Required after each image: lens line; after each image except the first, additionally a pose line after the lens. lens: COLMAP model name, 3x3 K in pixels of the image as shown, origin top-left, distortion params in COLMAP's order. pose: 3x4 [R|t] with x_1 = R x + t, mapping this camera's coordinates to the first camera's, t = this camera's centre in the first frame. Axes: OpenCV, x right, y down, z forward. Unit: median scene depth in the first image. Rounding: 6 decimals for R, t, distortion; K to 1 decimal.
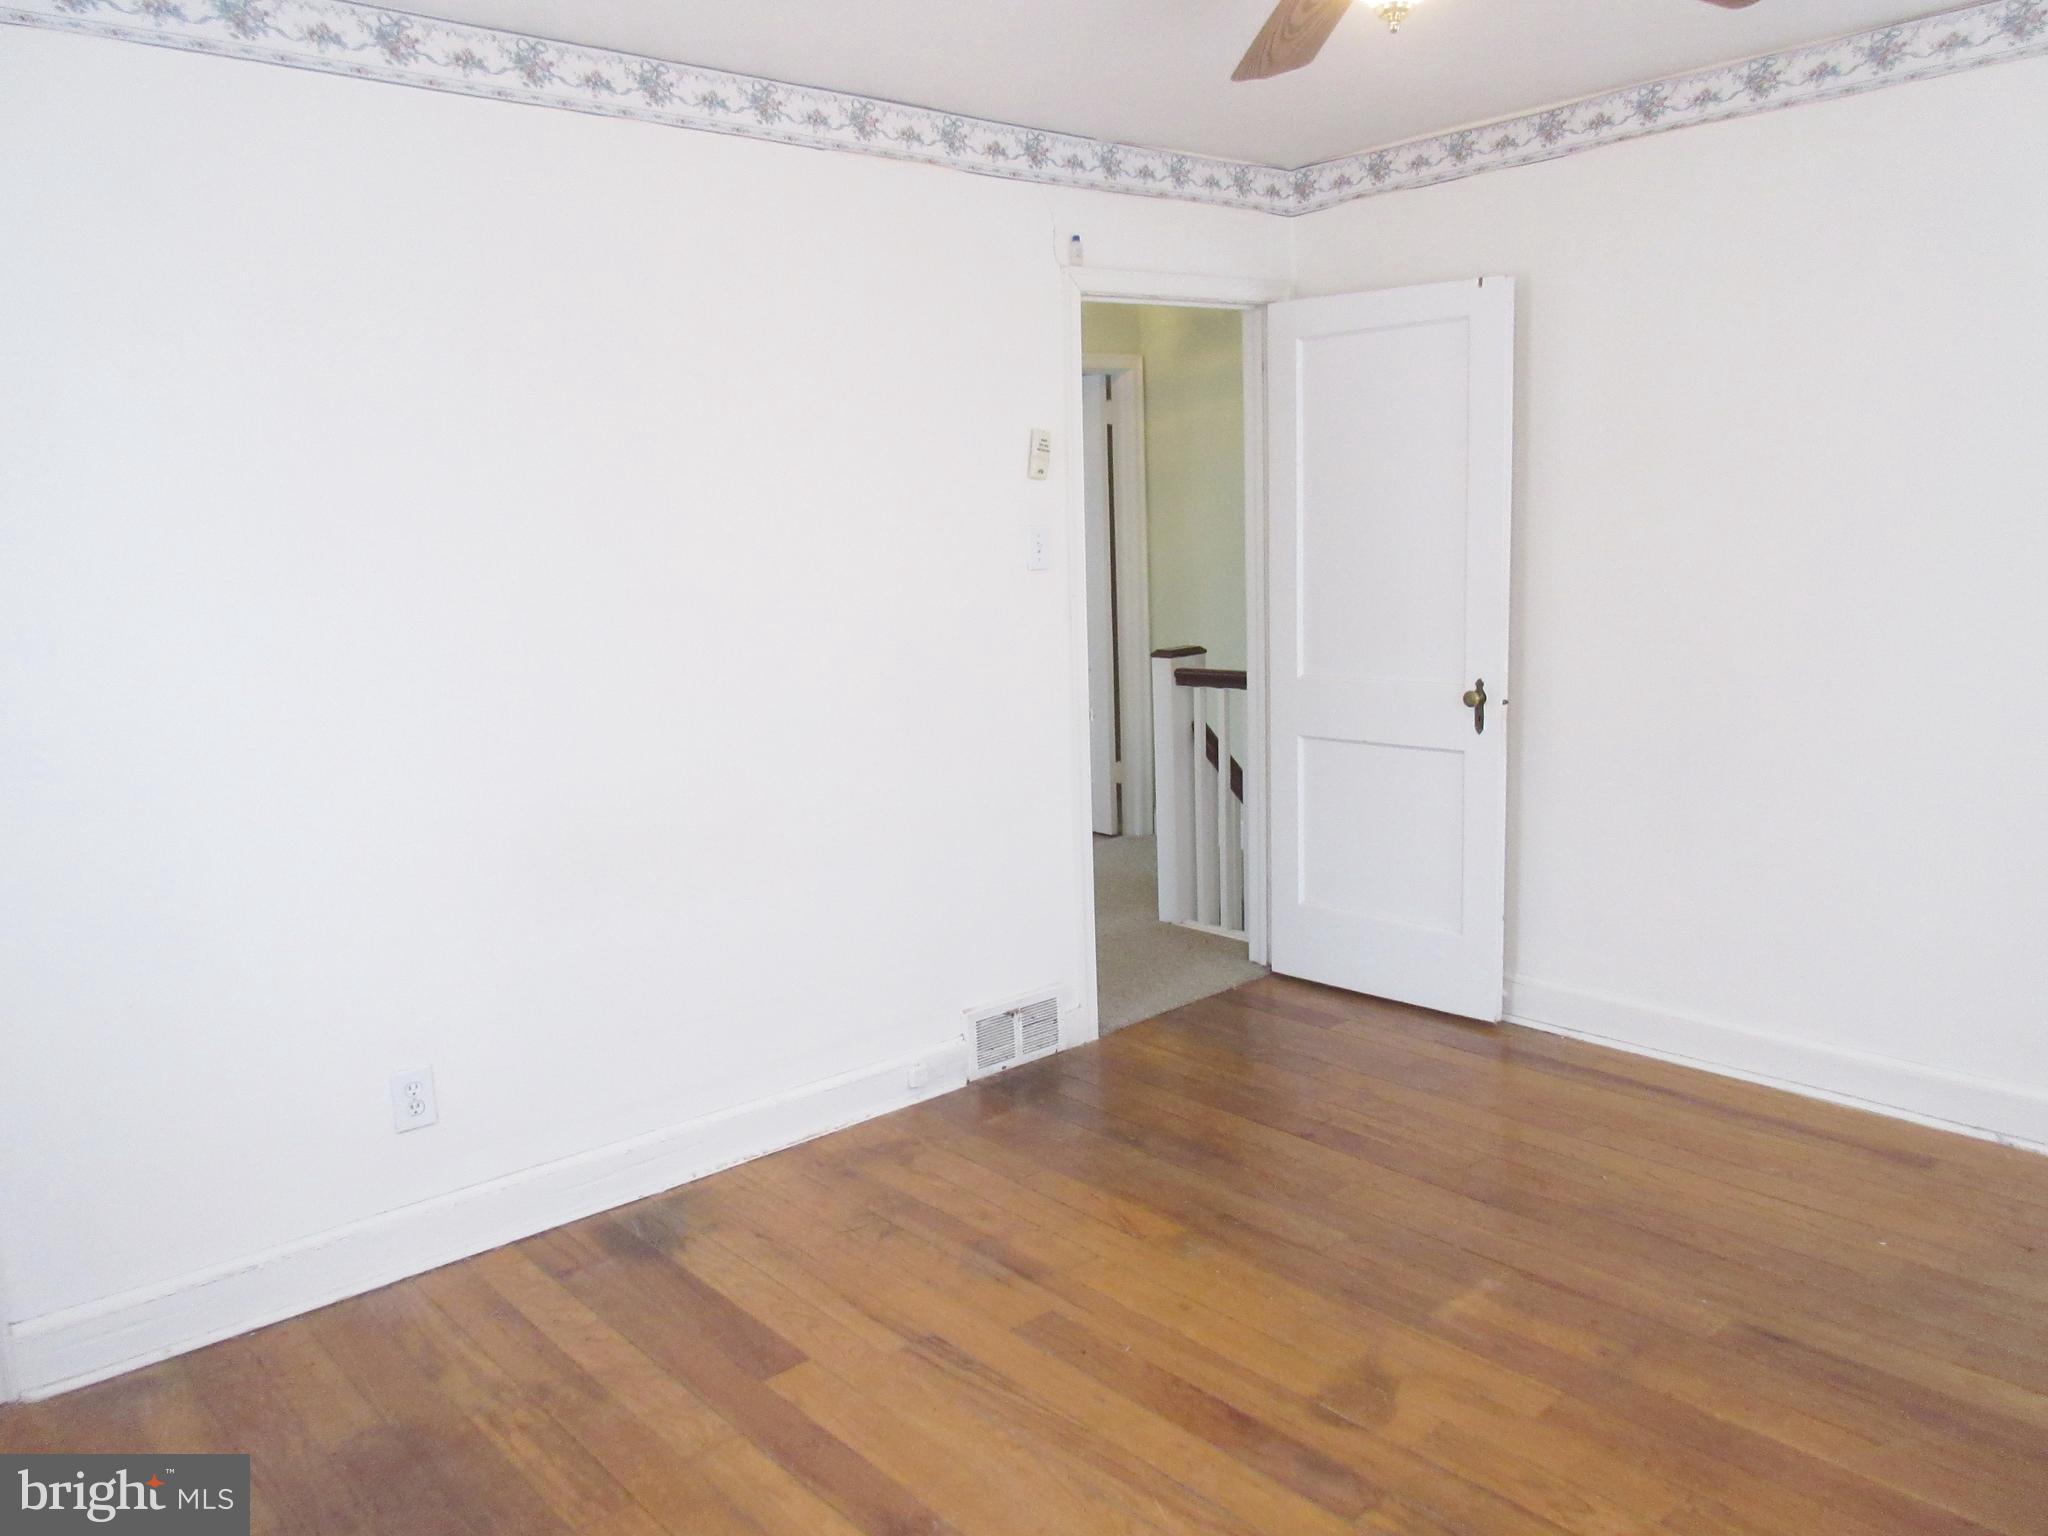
lens RADIAL K [[1523.9, 0, 1025.8], [0, 1523.9, 770.0], [0, 0, 1]] dist [-0.006765, 0.000013]
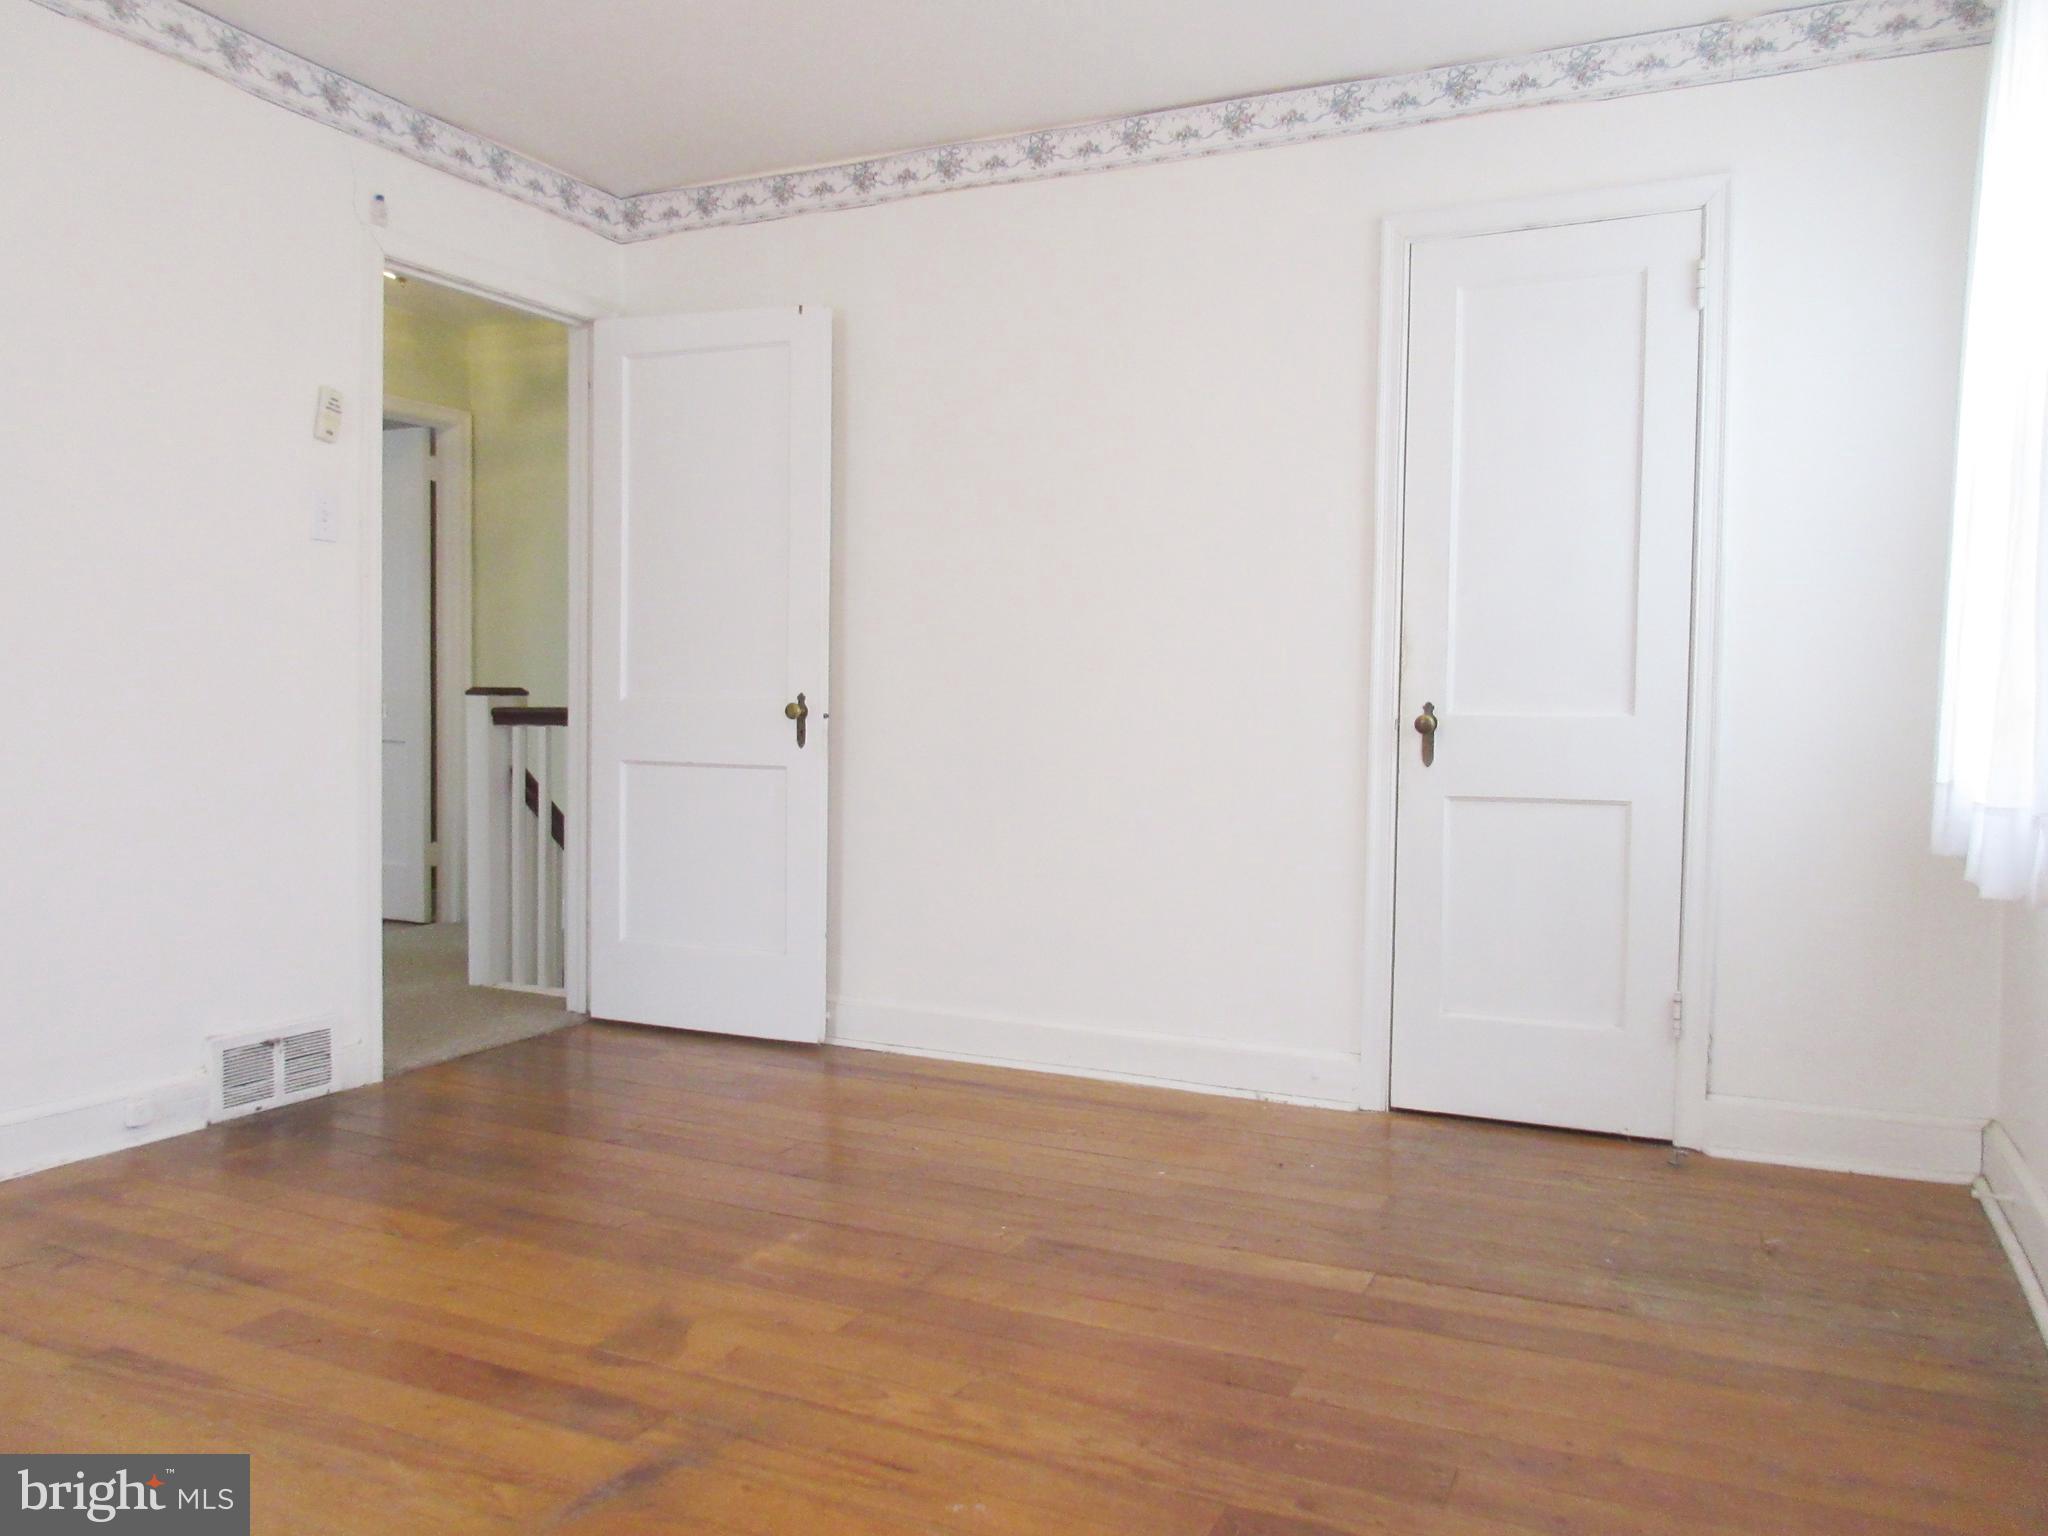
lens RADIAL K [[1523.9, 0, 1018.6], [0, 1523.9, 767.8], [0, 0, 1]] dist [-0.006765, 0.000013]
pose [[0.917809, 0.031570, 0.395765, 0.035014], [0.019302, 0.992107, -0.123902, 0.125043], [-0.396553, 0.121358, 0.909955, 0.033566]]
